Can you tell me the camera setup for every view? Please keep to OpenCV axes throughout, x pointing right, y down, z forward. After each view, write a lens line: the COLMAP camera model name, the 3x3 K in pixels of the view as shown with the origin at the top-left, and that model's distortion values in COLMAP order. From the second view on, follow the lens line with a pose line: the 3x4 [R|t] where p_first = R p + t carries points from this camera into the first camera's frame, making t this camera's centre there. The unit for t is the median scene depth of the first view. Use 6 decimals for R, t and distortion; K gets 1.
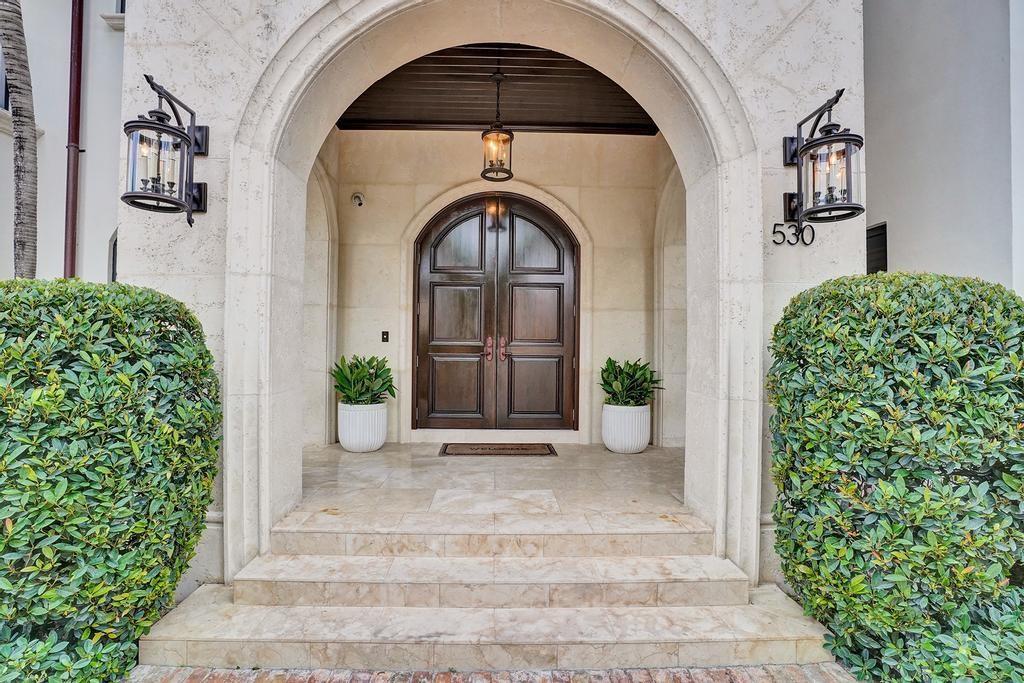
lens RADIAL K [[477.4, 0, 508.6], [0, 477.4, 335.1], [0, 0, 1]] dist [-0.065842, 0.023768]
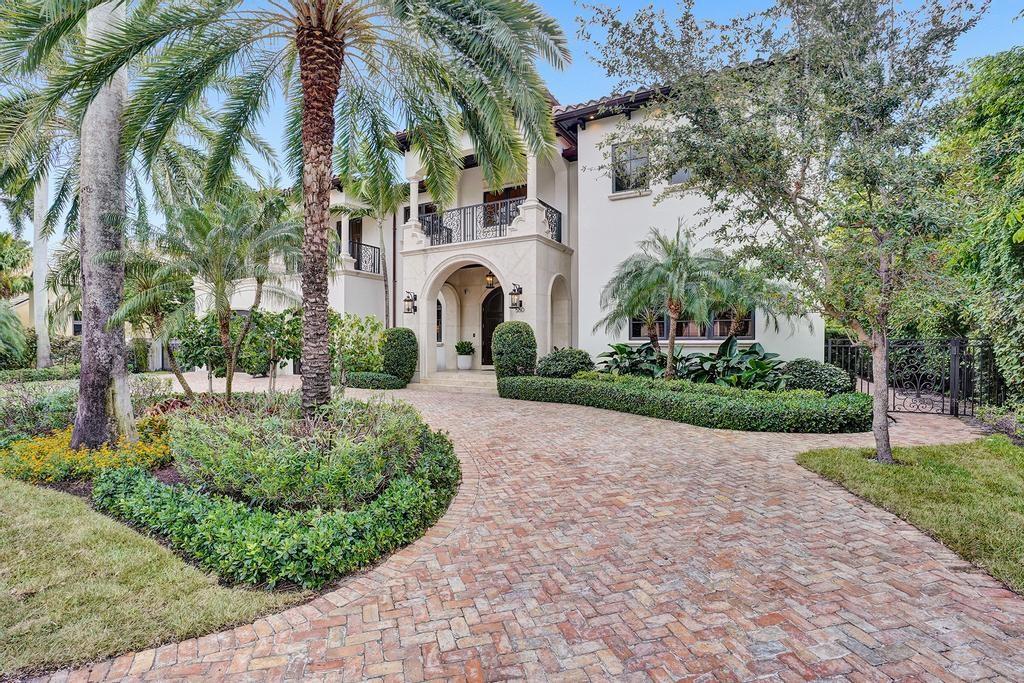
lens RADIAL K [[477.4, 0, 508.6], [0, 477.4, 335.1], [0, 0, 1]] dist [-0.065842, 0.023768]
pose [[0.874688, -0.011042, -0.484560, 2.808852], [0.011111, 0.999935, -0.002730, 0.024972], [0.484558, -0.002996, 0.874754, -3.140458]]
